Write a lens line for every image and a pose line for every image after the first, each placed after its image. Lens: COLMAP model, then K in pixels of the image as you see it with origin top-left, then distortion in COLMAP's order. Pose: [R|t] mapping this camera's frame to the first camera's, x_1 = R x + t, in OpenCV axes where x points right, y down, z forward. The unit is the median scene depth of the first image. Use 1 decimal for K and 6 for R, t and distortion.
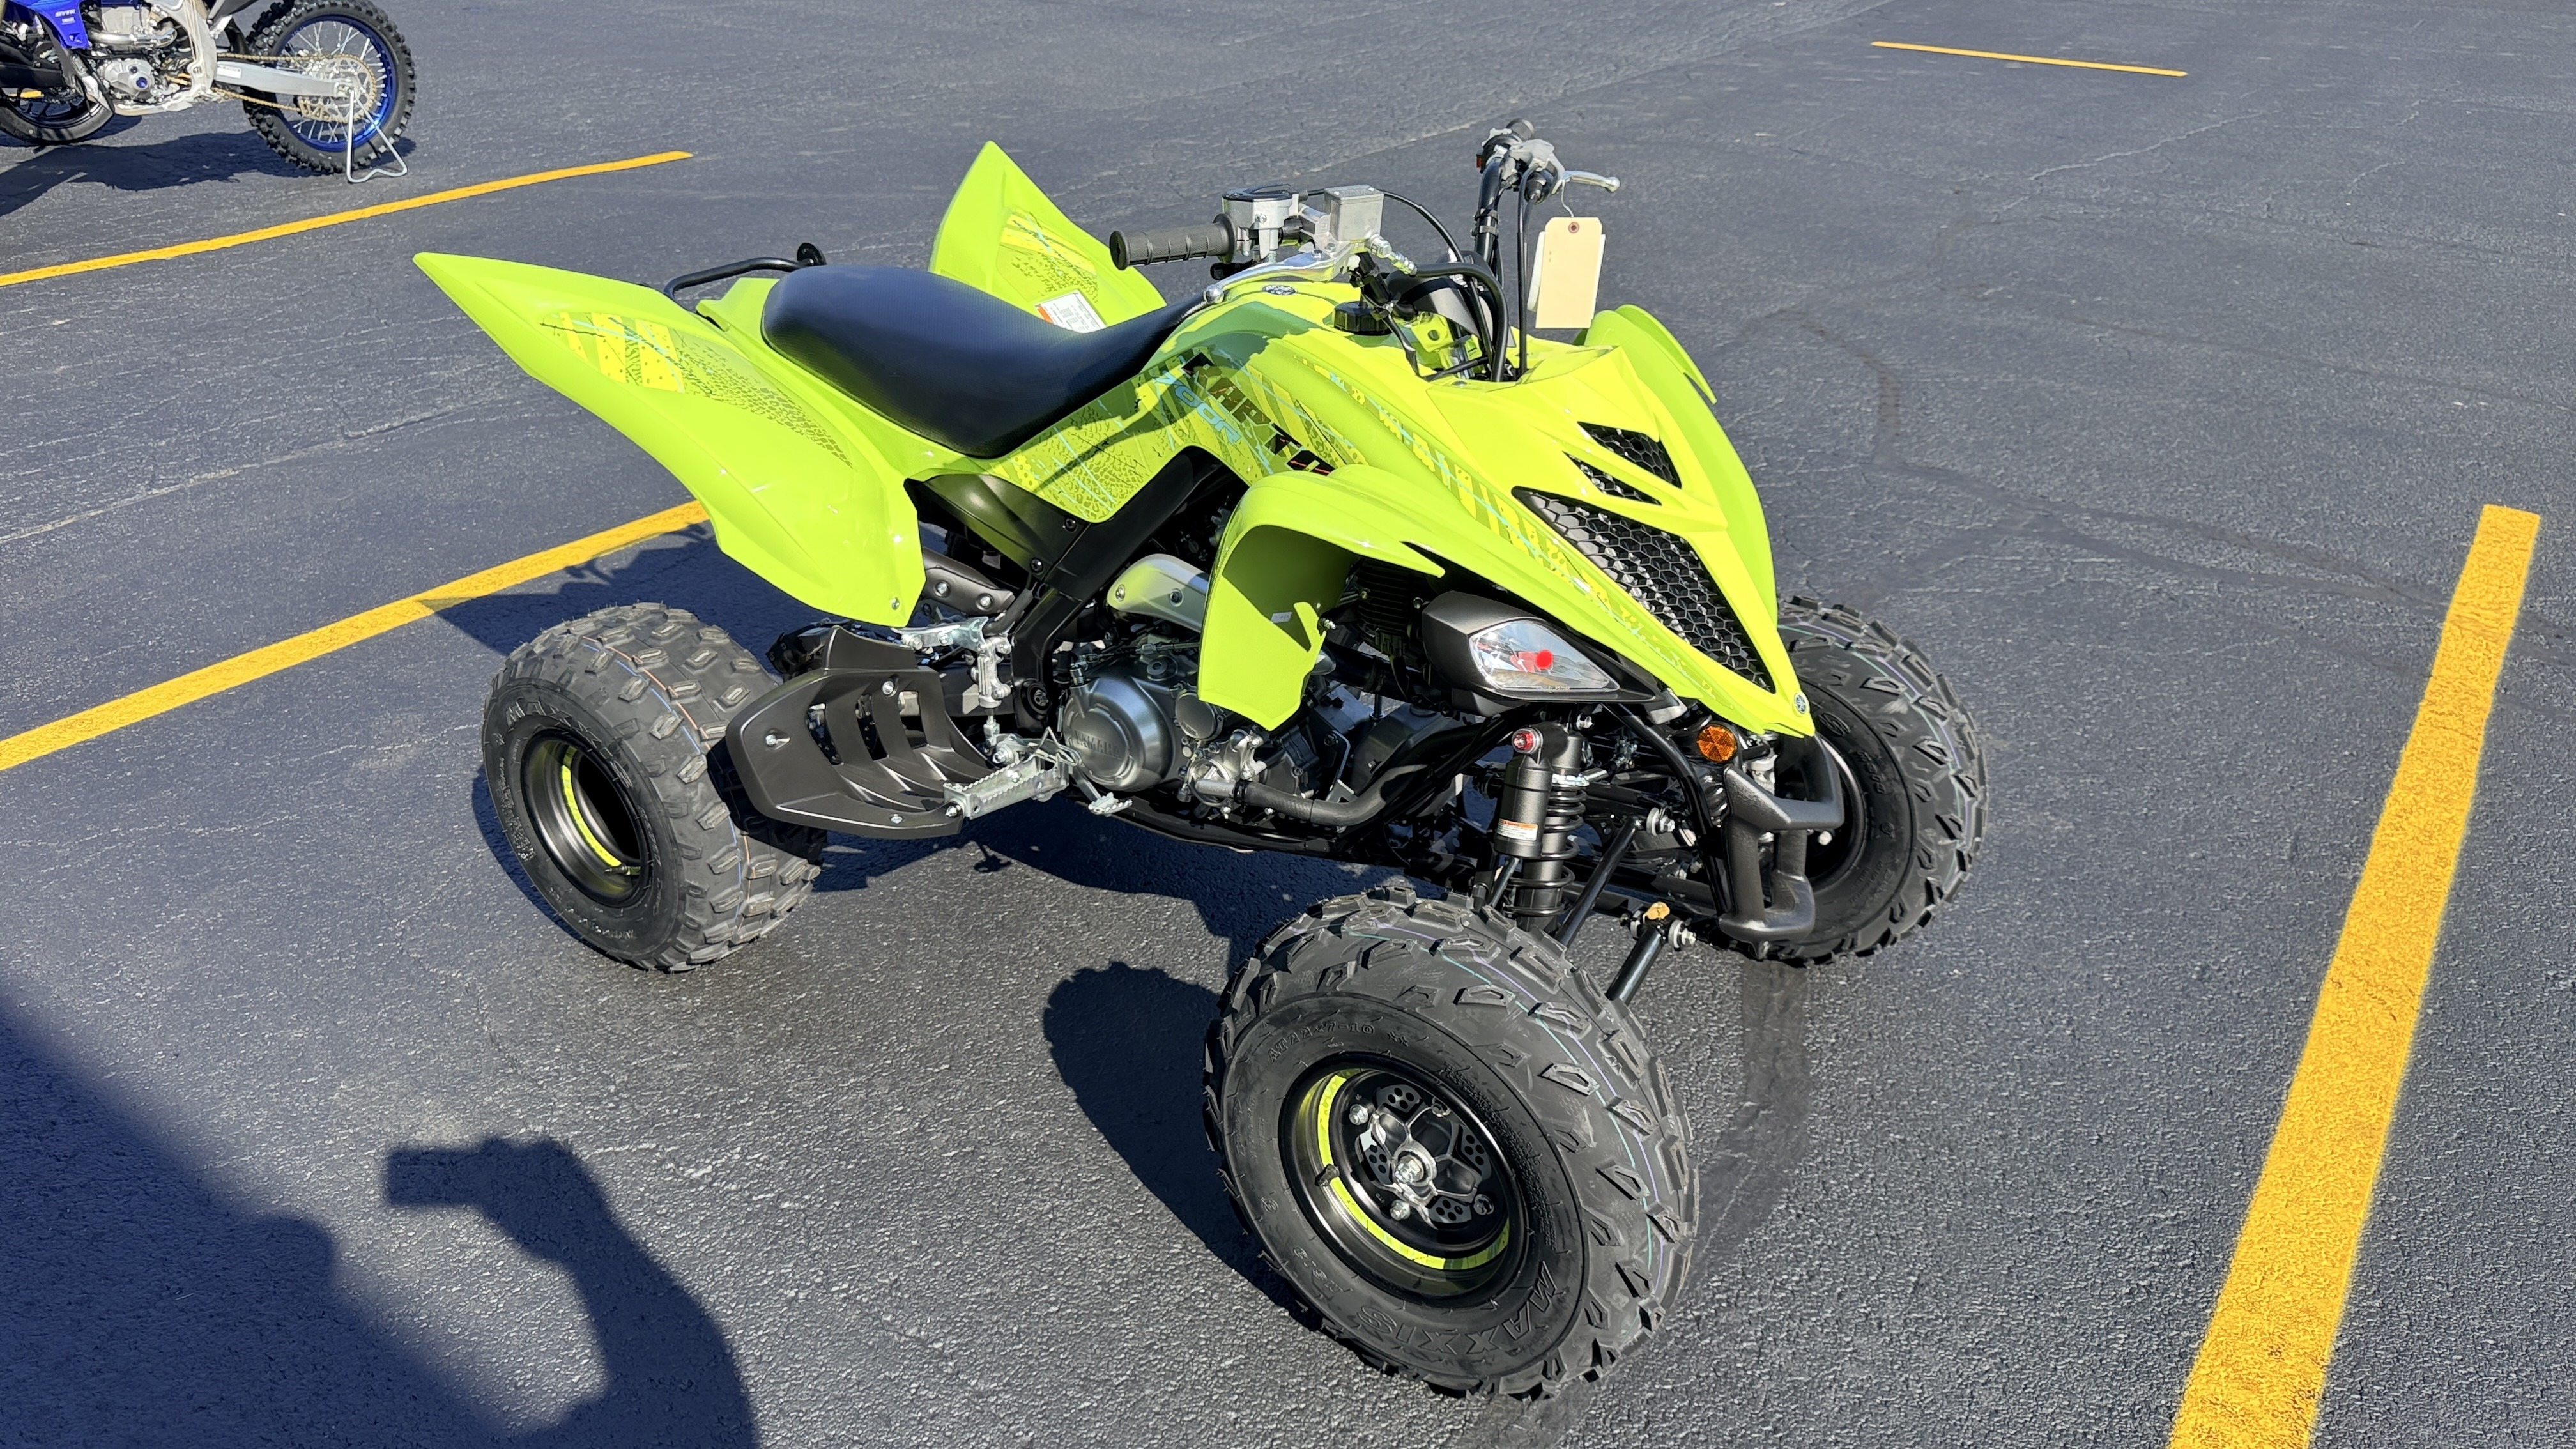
lens RADIAL K [[1895.1, 0, 1267.0], [0, 1895.1, 734.5], [0, 0, 1]] dist [0.069529, -0.078658]
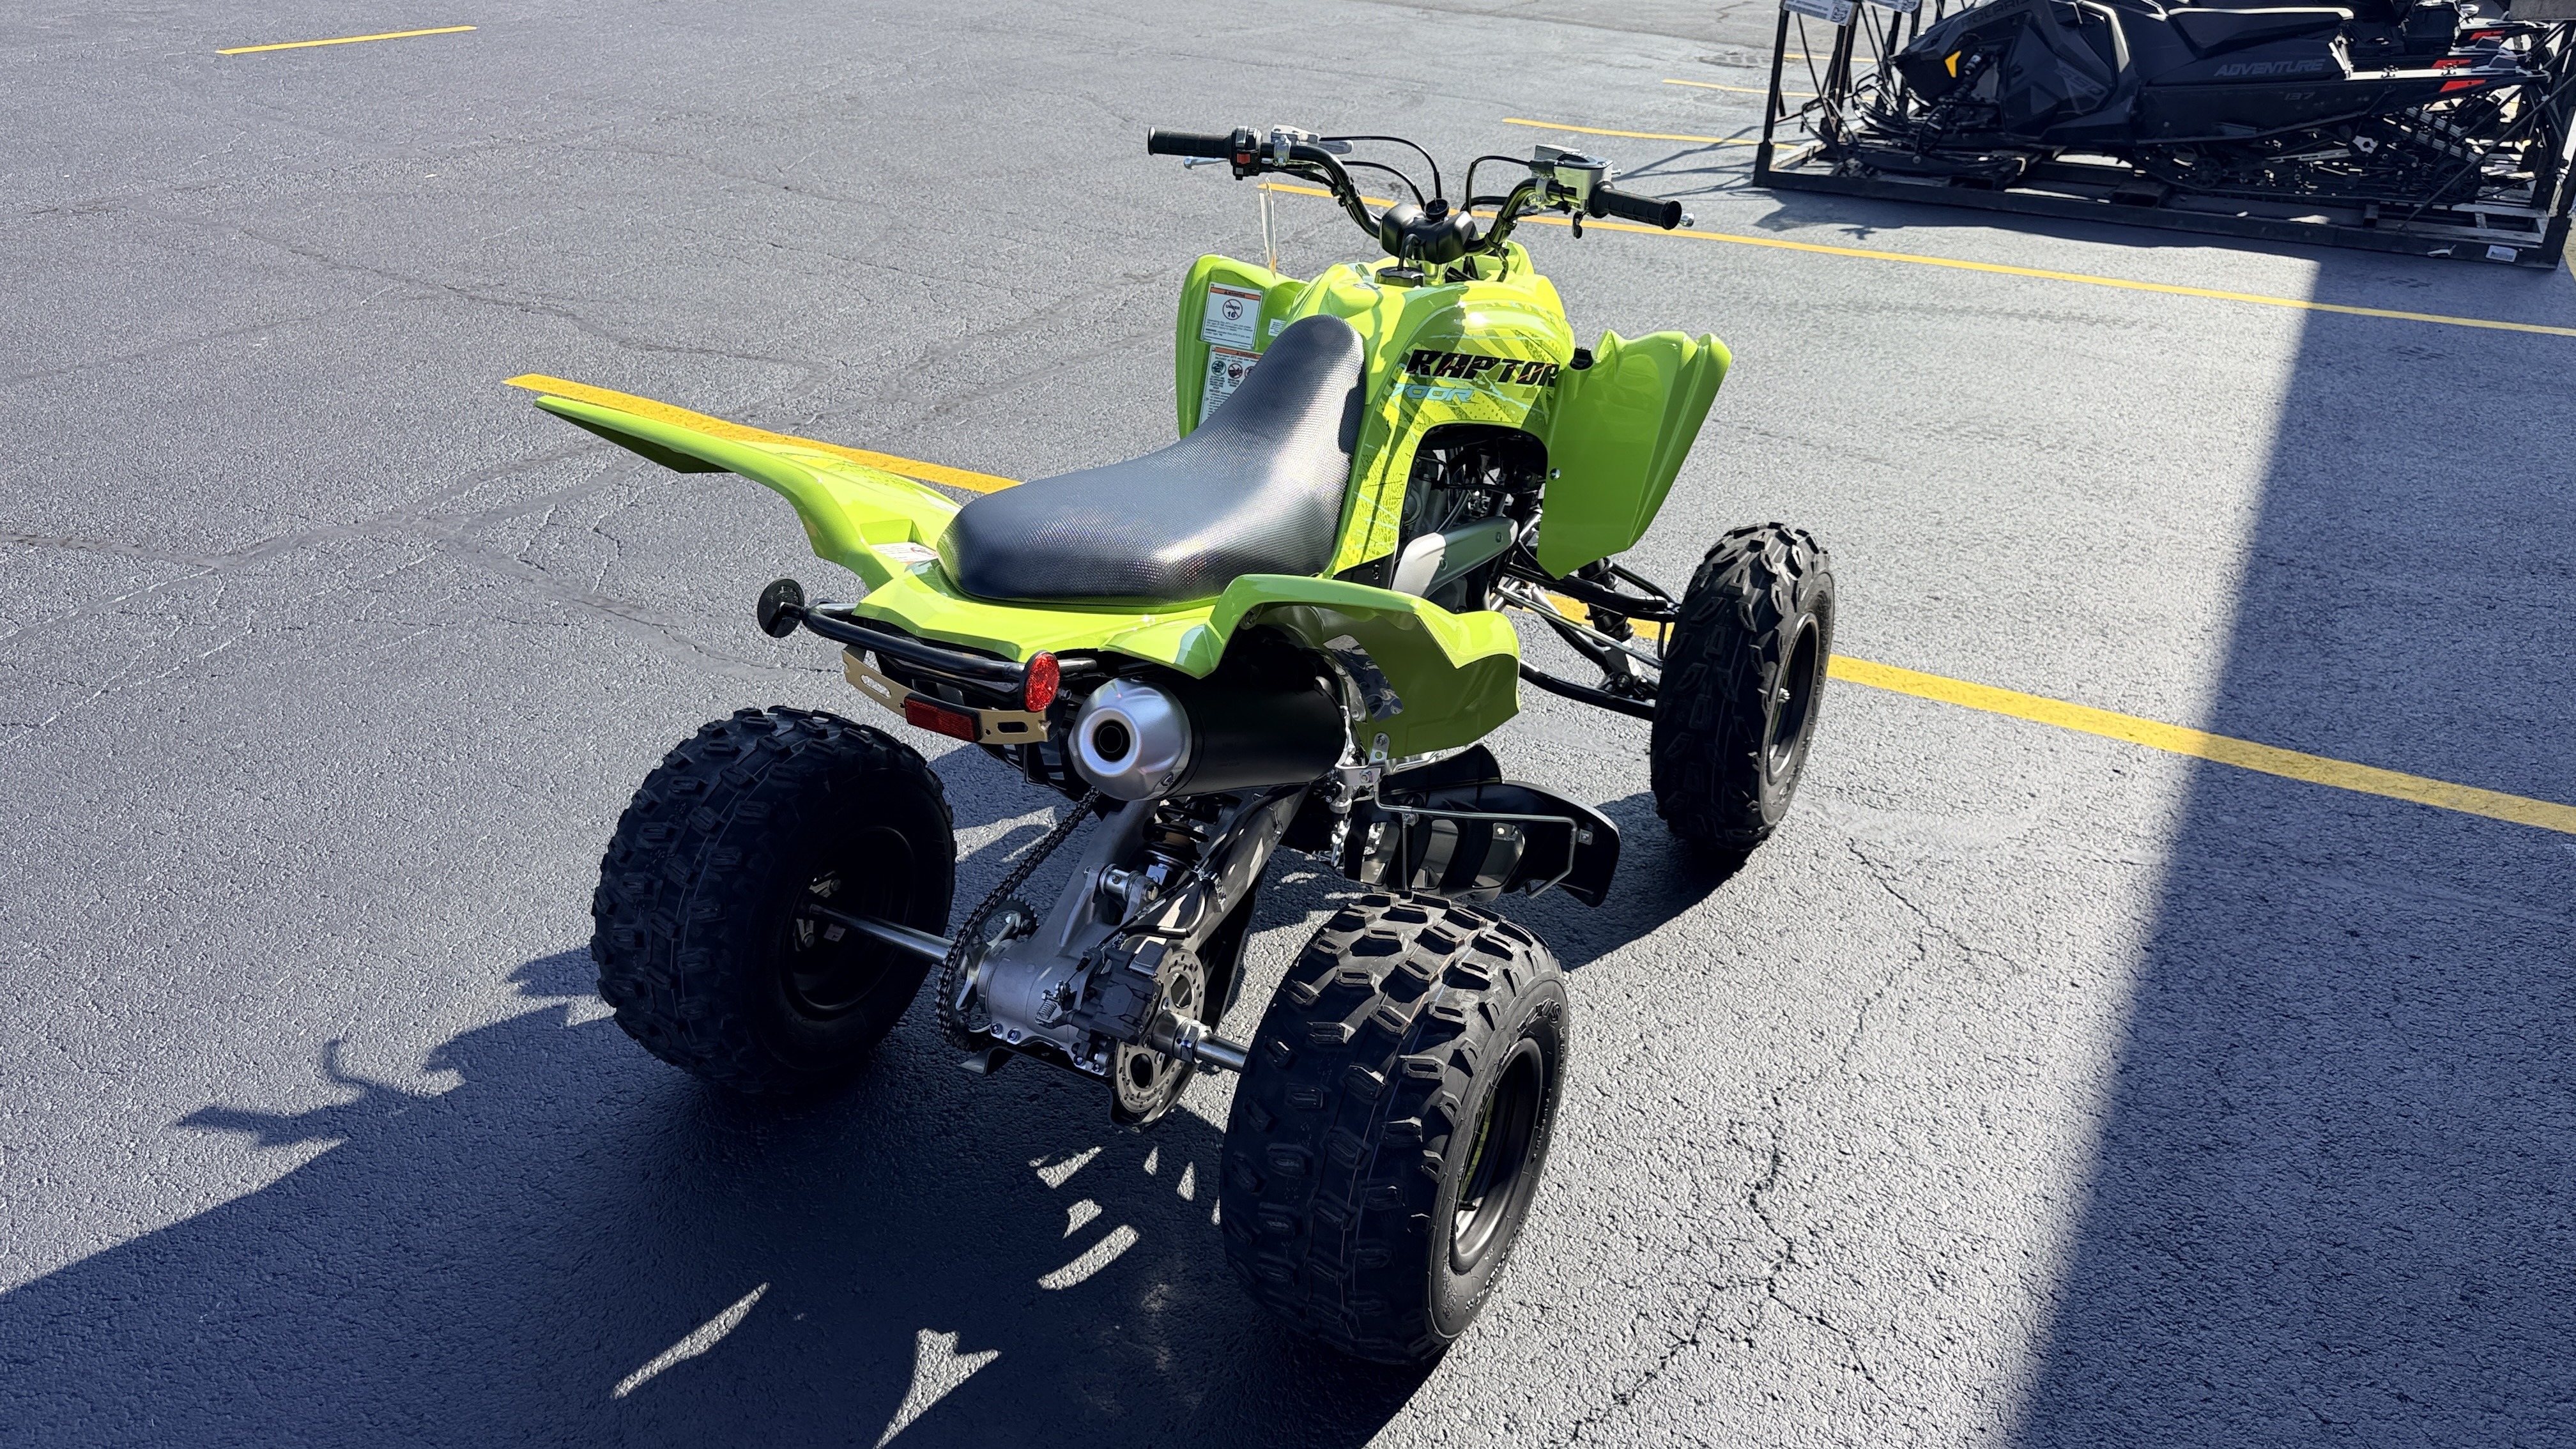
lens RADIAL K [[1895.1, 0, 1267.0], [0, 1895.1, 734.5], [0, 0, 1]] dist [0.069529, -0.078658]
pose [[-0.122015, -0.461514, 0.878702, -1.085972], [0.431562, 0.772578, 0.465701, -0.571140], [-0.893793, 0.436037, 0.104906, 1.036130]]
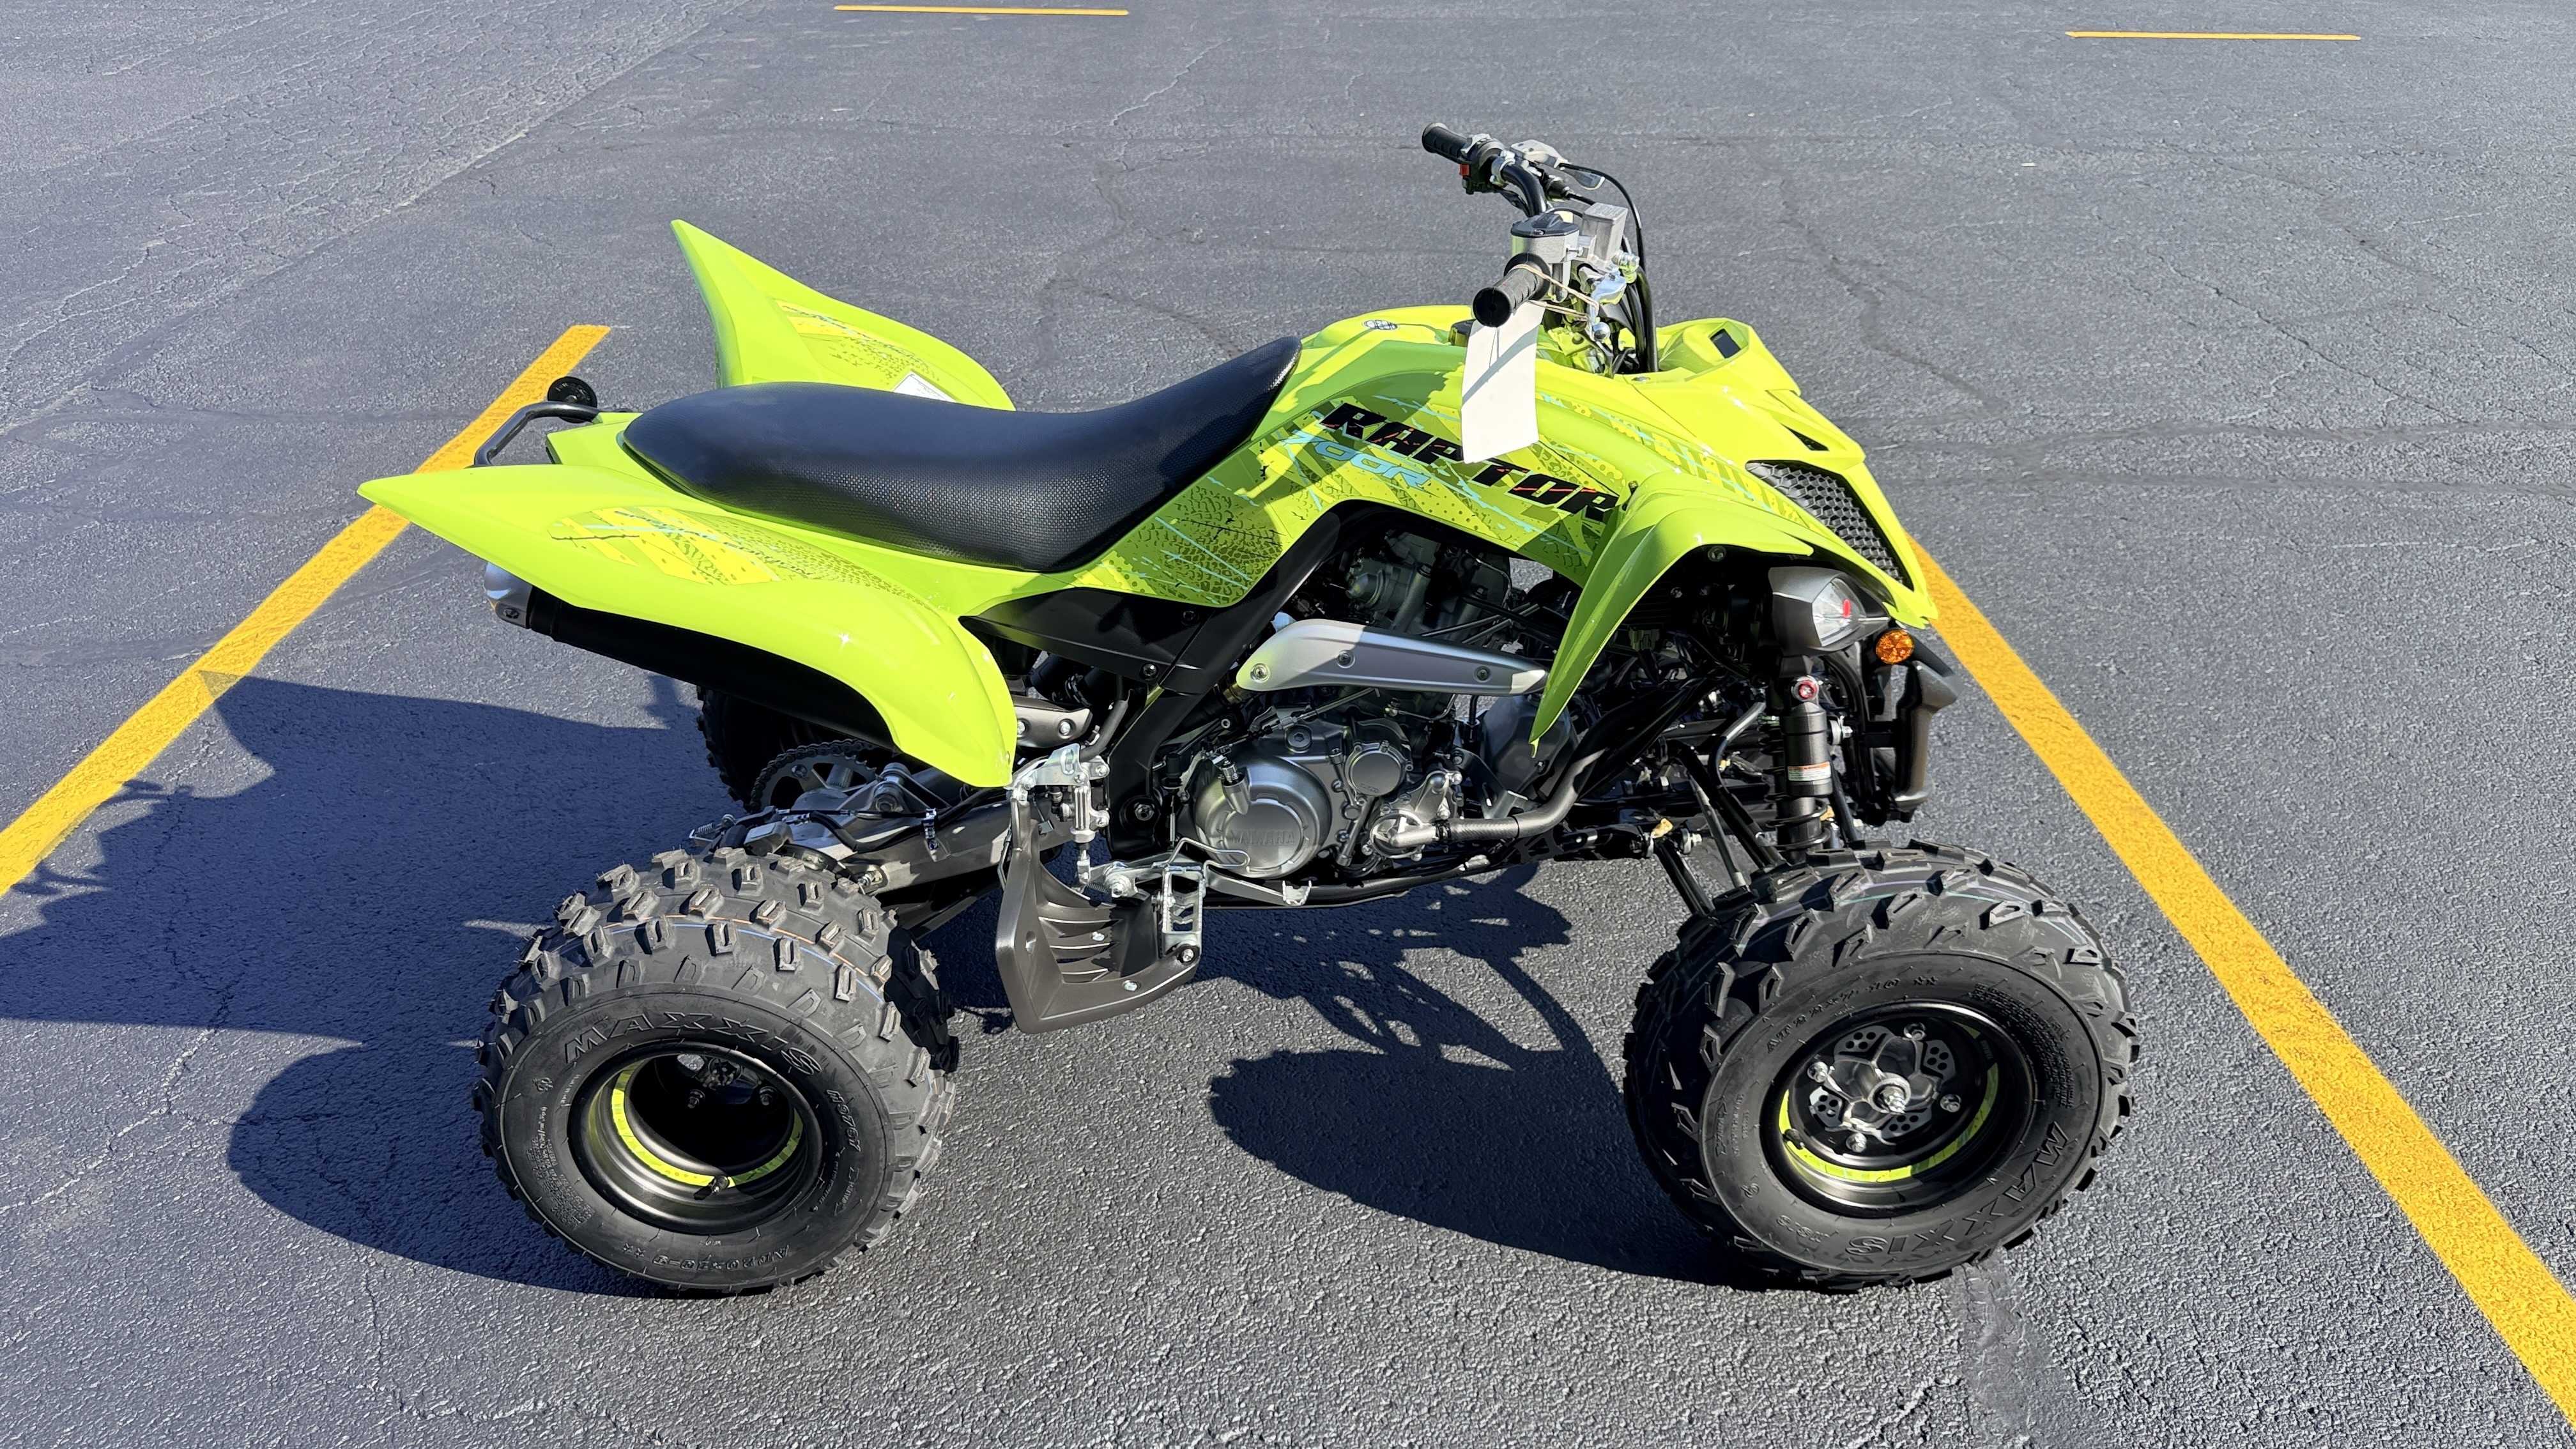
lens RADIAL K [[1895.1, 0, 1267.0], [0, 1895.1, 734.5], [0, 0, 1]] dist [0.069529, -0.078658]
pose [[0.803899, -0.287199, 0.520829, -0.597204], [0.276790, 0.955735, 0.099791, -0.144588], [-0.526434, 0.063938, 0.847808, 0.218361]]
